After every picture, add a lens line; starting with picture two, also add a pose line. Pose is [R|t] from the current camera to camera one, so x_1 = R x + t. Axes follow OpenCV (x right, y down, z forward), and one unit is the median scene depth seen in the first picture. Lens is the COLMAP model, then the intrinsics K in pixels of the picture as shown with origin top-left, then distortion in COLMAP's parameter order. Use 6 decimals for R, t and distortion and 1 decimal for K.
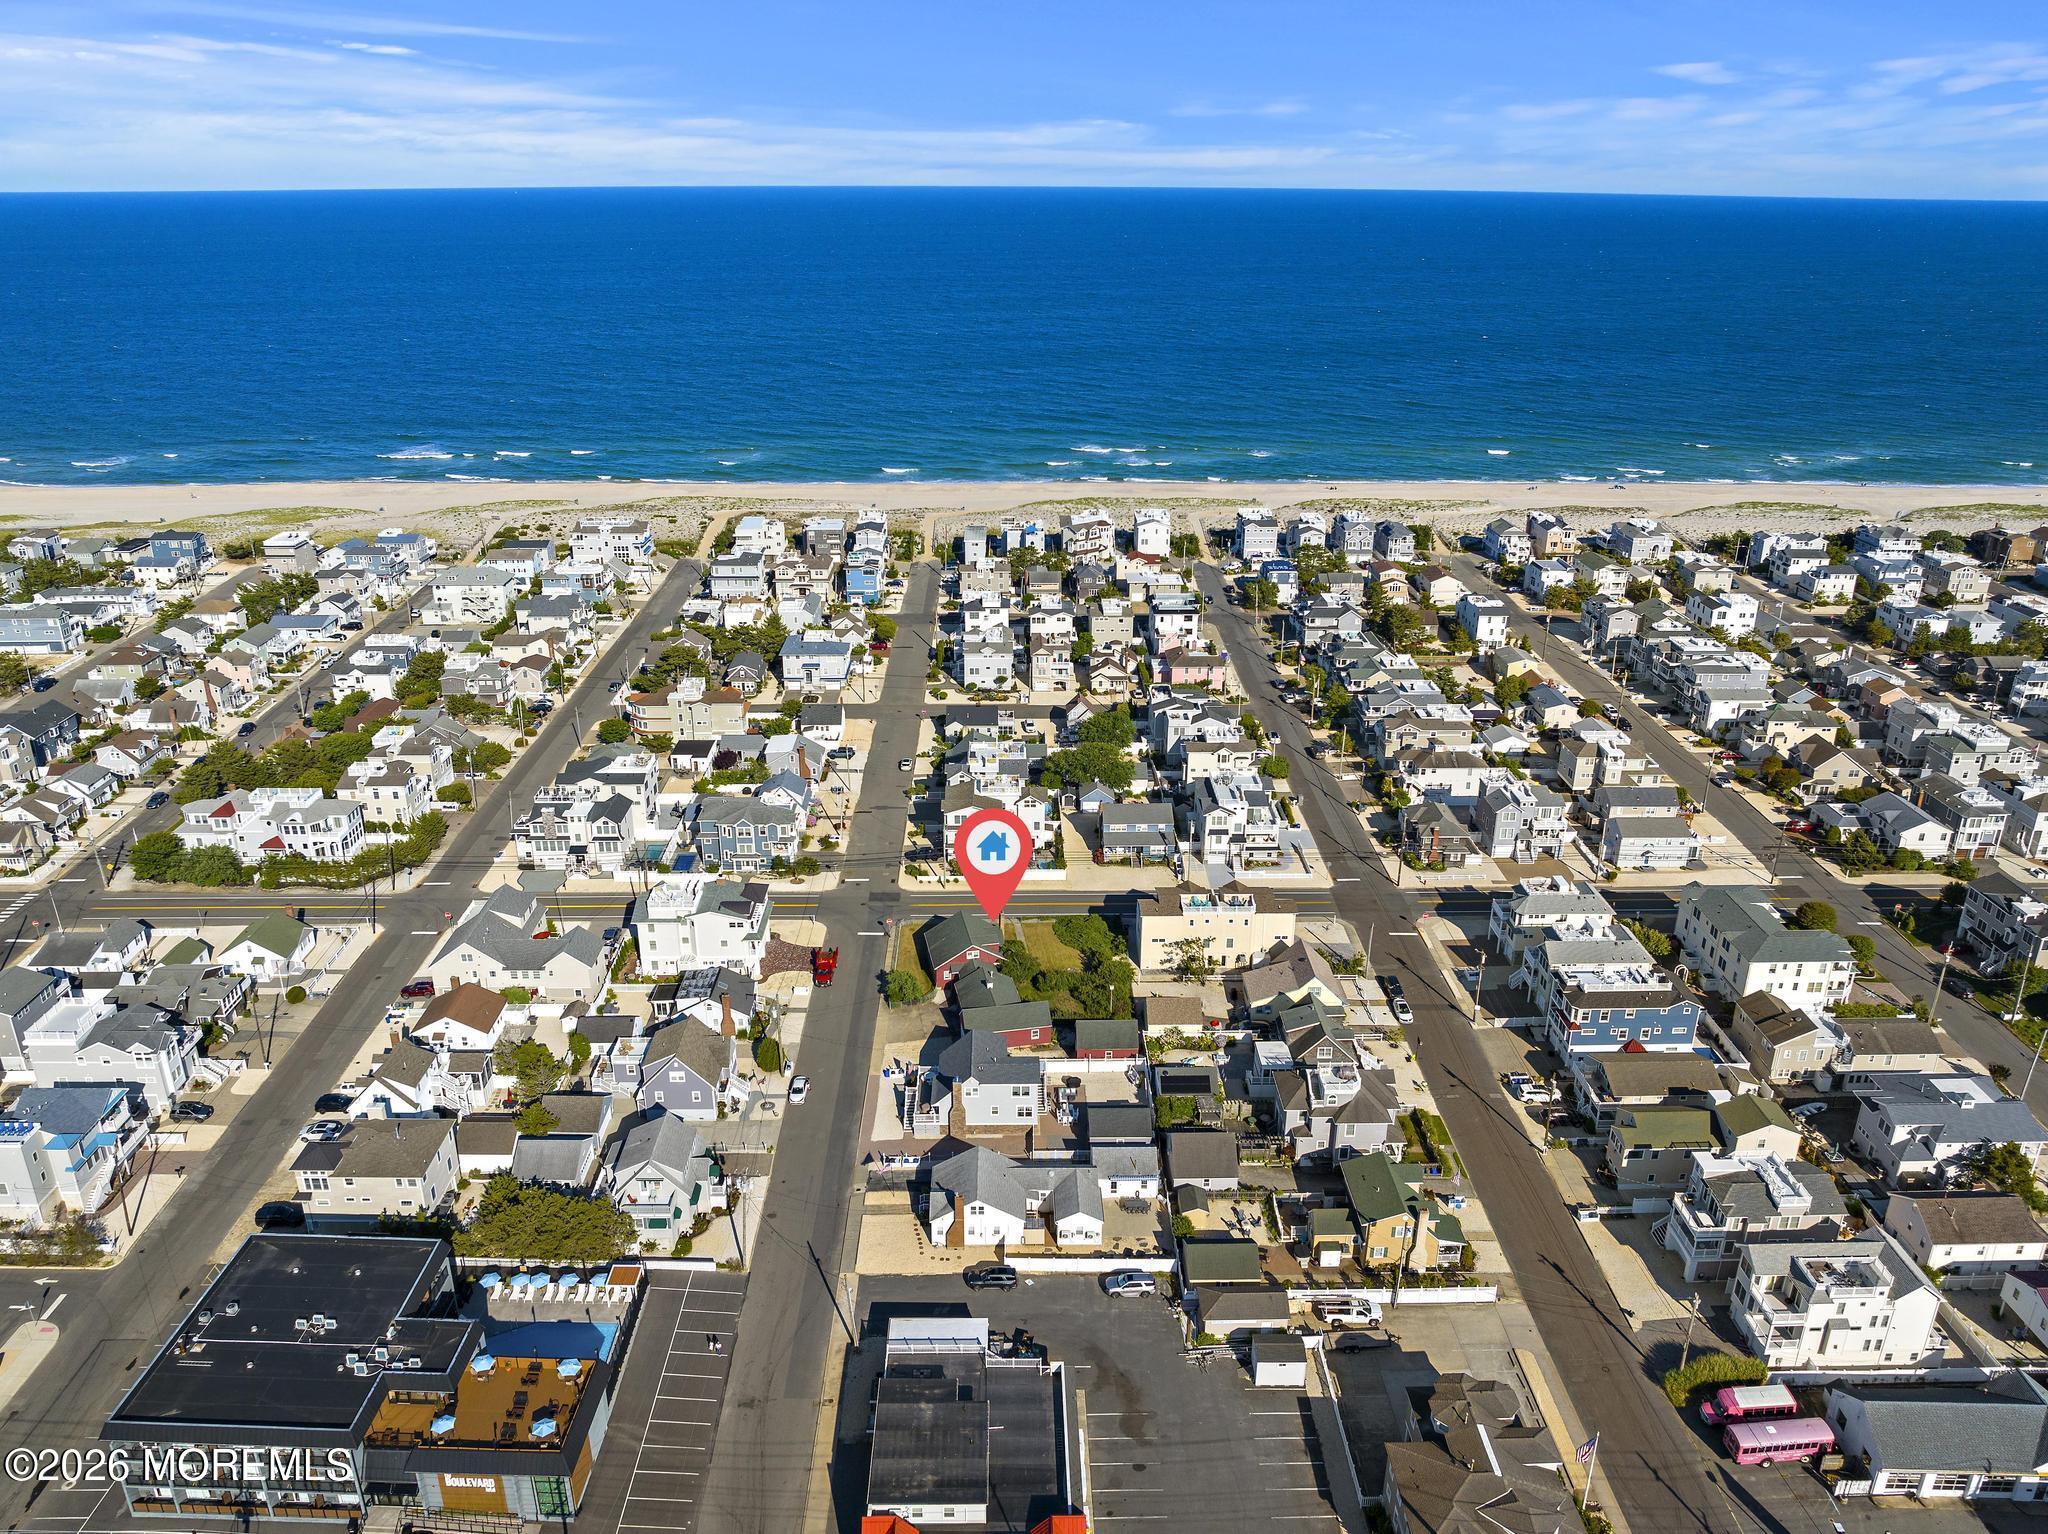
lens RADIAL K [[1469.9, 0, 1032.2], [0, 1469.9, 756.8], [0, 0, 1]] dist [-0.033707, -0.012597]
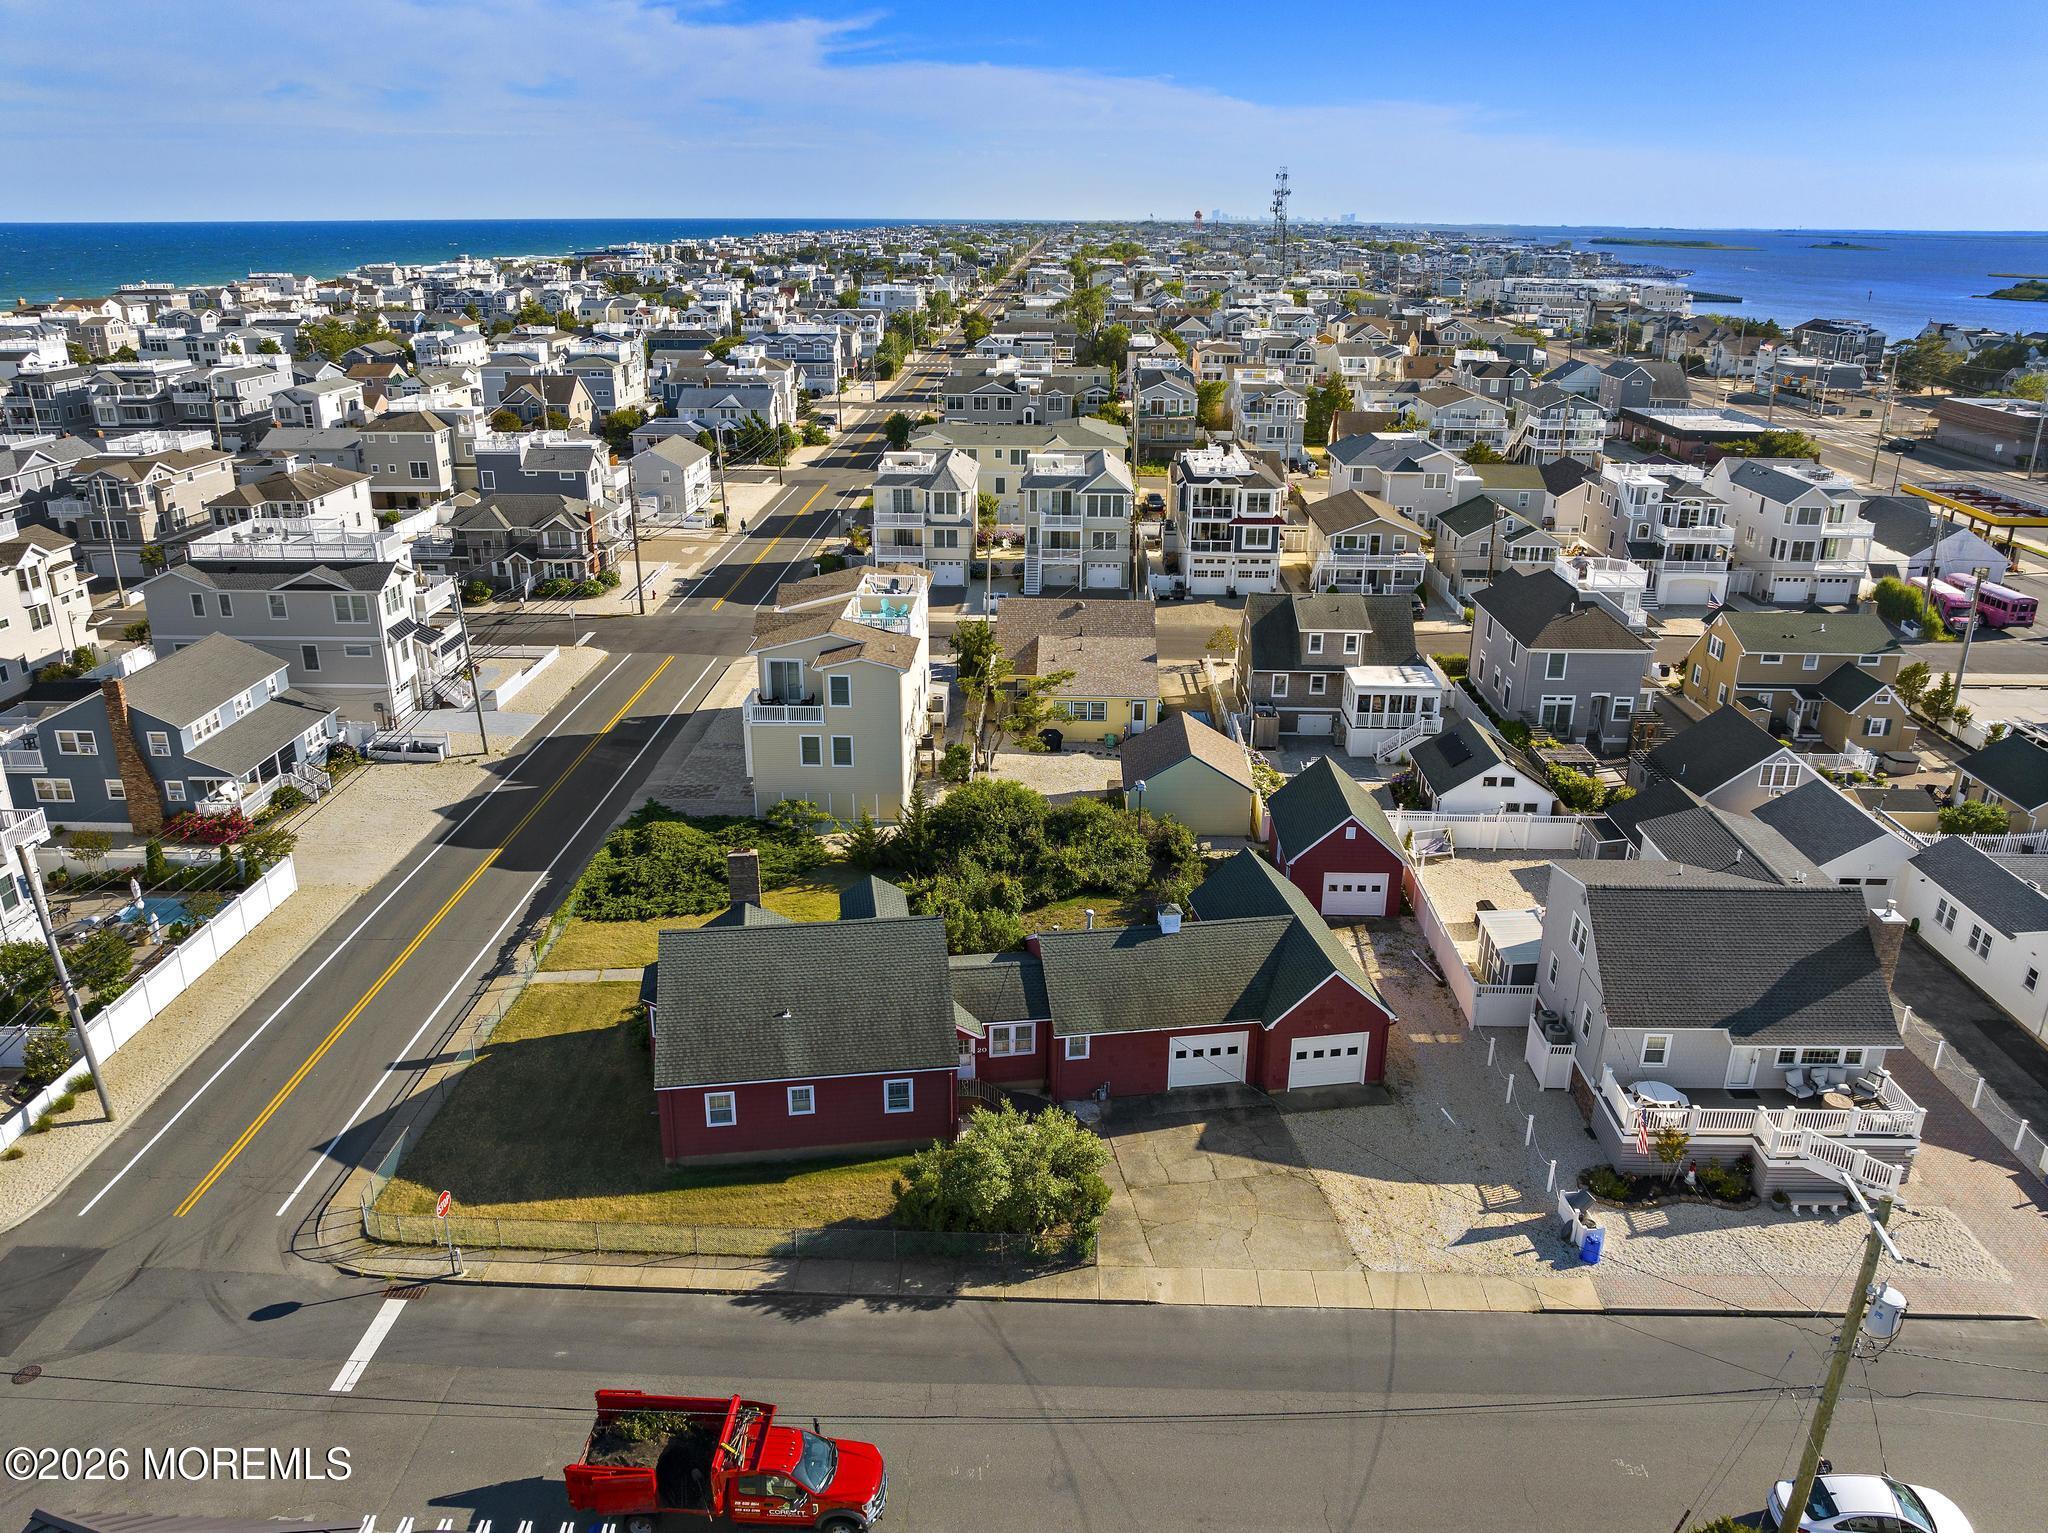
lens RADIAL K [[1469.9, 0, 1032.2], [0, 1469.9, 756.3], [0, 0, 1]] dist [-0.033707, -0.012597]
pose [[0.044419, -0.349160, 0.936010, -0.236446], [0.357361, 0.880492, 0.311492, 0.019555], [-0.932909, 0.320657, 0.163887, 0.776064]]
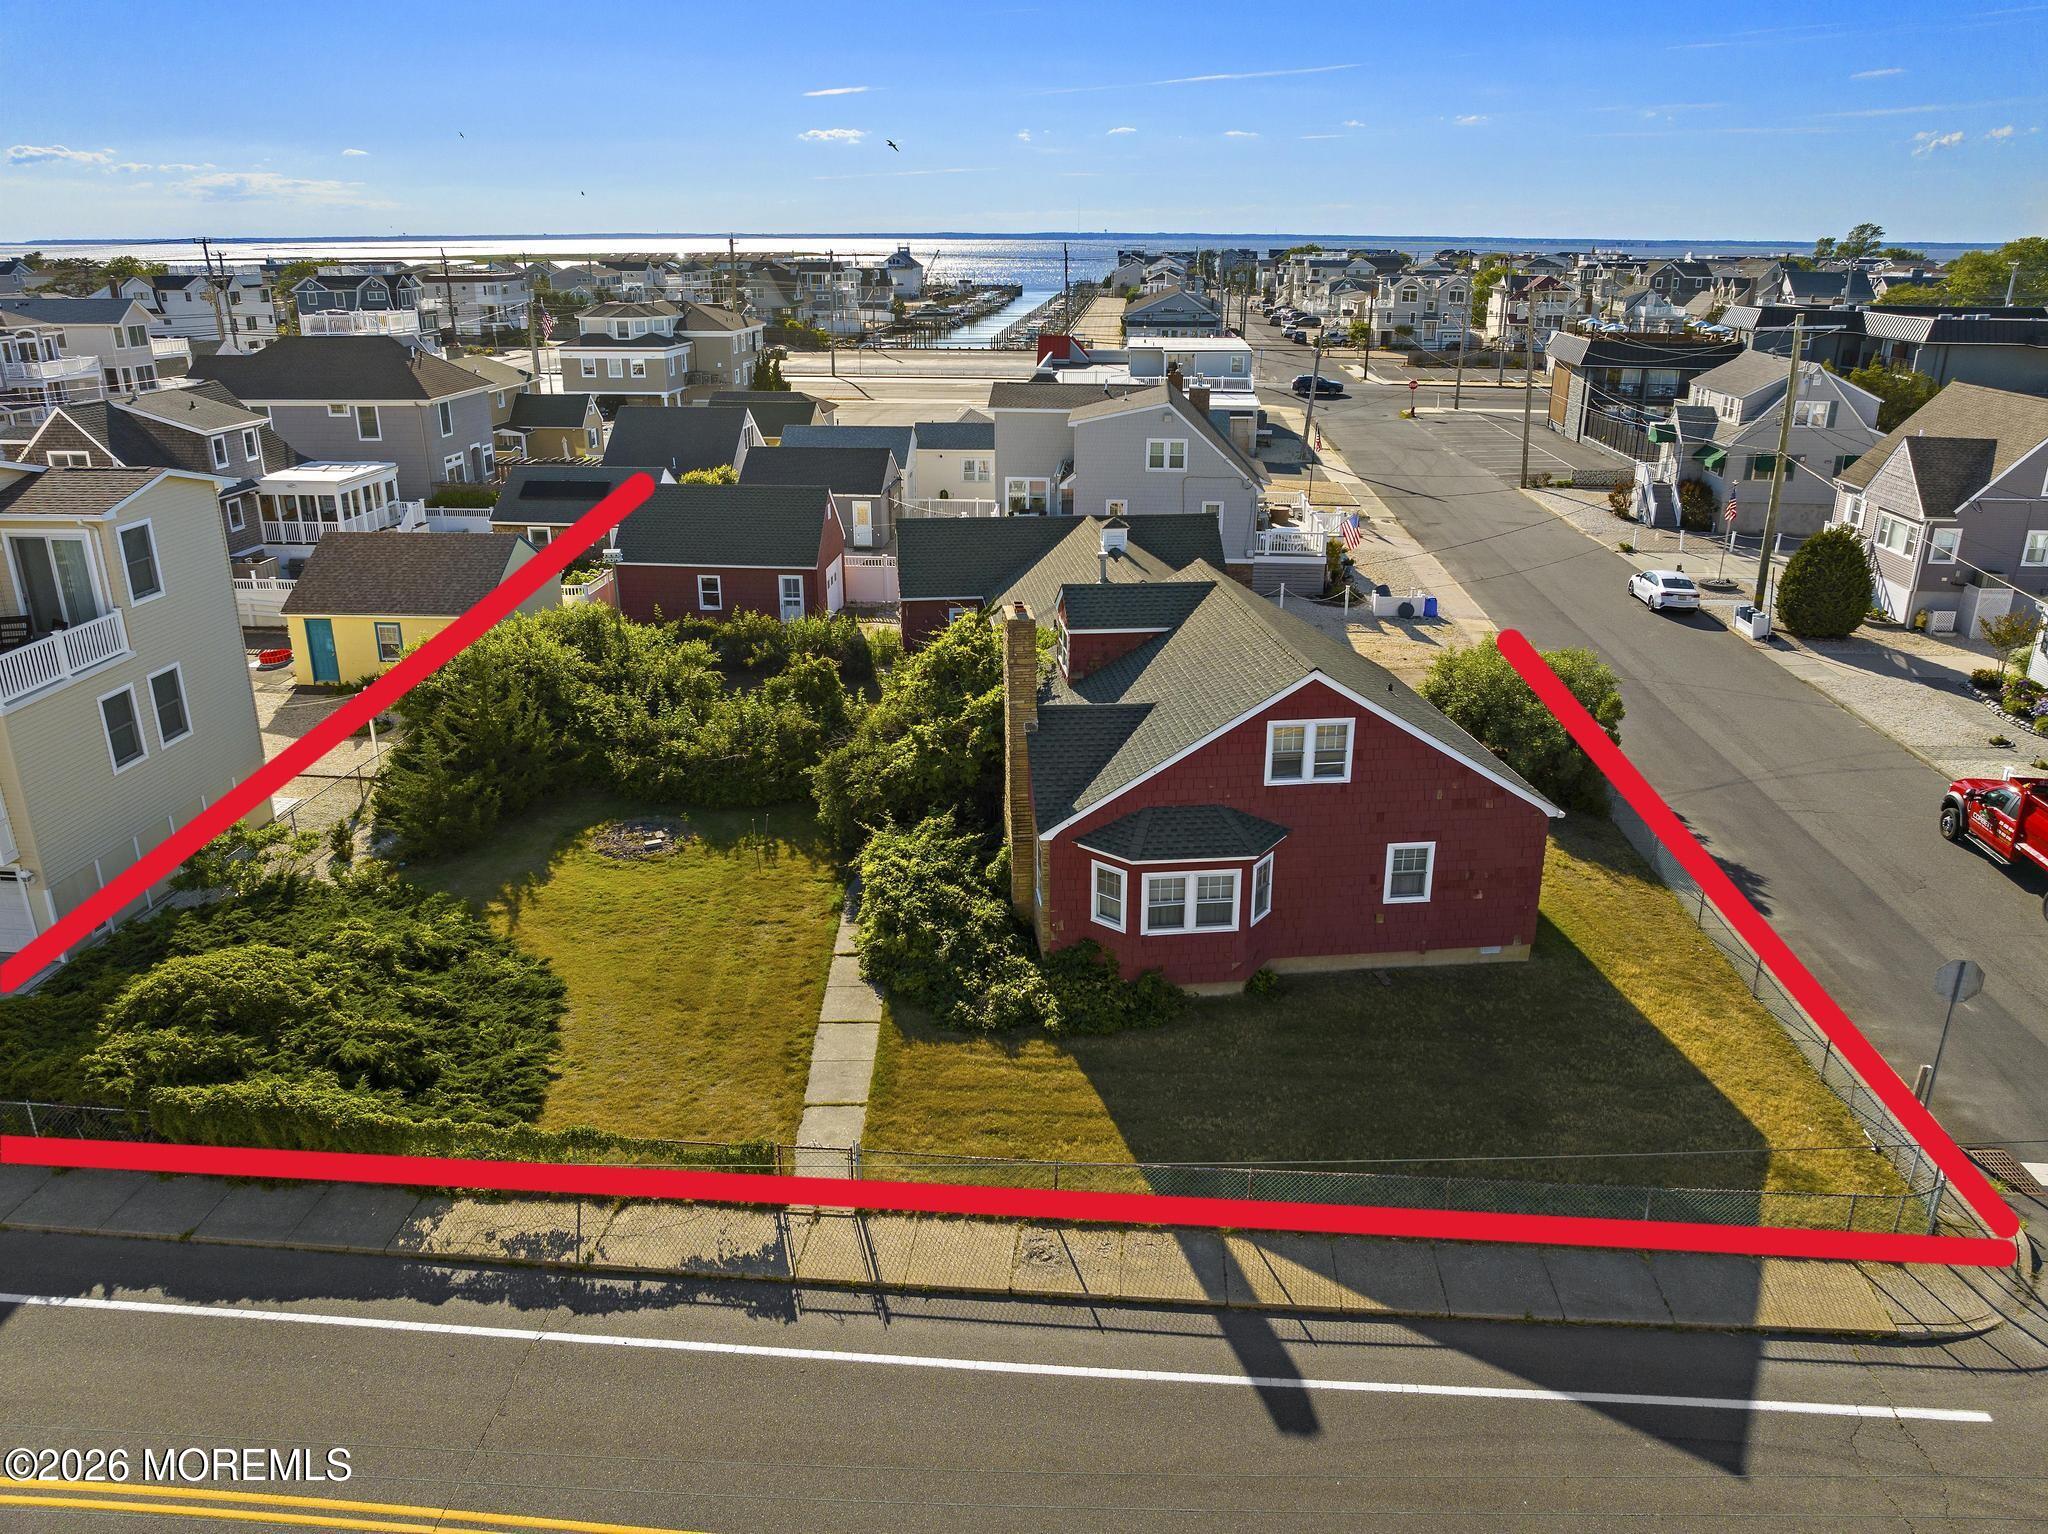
lens RADIAL K [[1445.8, 0, 1028.6], [0, 1445.8, 750.7], [0, 0, 1]] dist [-0.035073, -0.007042]
pose [[-0.995348, -0.039042, 0.088076, -0.030047], [0.028237, 0.755835, 0.654153, 0.020852], [-0.092110, 0.653597, -0.751217, 0.964572]]
